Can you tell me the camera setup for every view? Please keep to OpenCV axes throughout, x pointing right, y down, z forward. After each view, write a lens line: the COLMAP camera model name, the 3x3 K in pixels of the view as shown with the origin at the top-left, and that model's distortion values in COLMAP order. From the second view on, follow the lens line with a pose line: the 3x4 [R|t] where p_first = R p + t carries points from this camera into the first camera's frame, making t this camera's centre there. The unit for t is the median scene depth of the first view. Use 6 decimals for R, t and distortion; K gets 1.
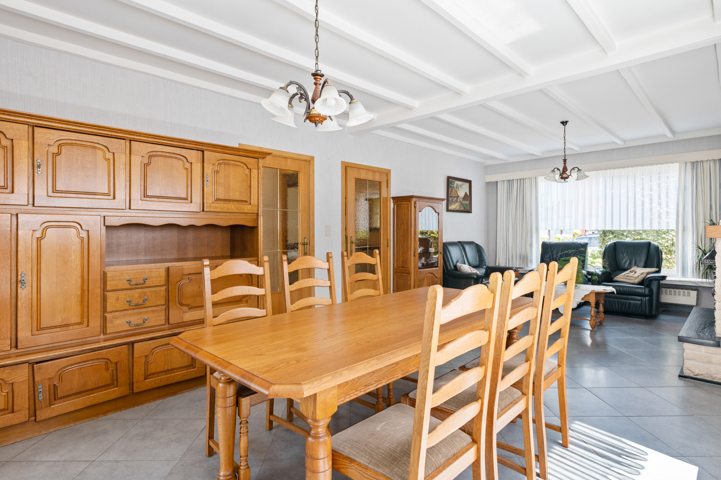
lens RADIAL K [[383.2, 0, 361.9], [0, 383.2, 232.3], [0, 0, 1]] dist [0.000468, -0.000842]
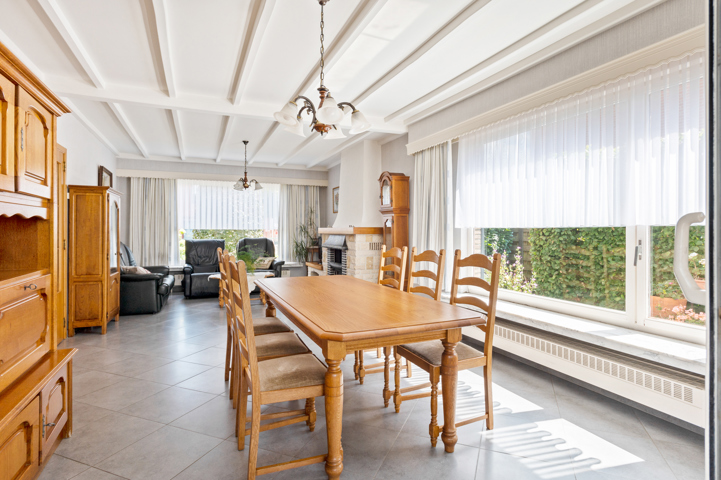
lens RADIAL K [[383.2, 0, 361.9], [0, 383.2, 232.3], [0, 0, 1]] dist [0.000468, -0.000842]
pose [[0.377880, -0.001057, 0.925854, -0.407060], [0.003377, 0.999994, -0.000237, 0.003988], [-0.925849, 0.003216, 0.377881, 0.164127]]
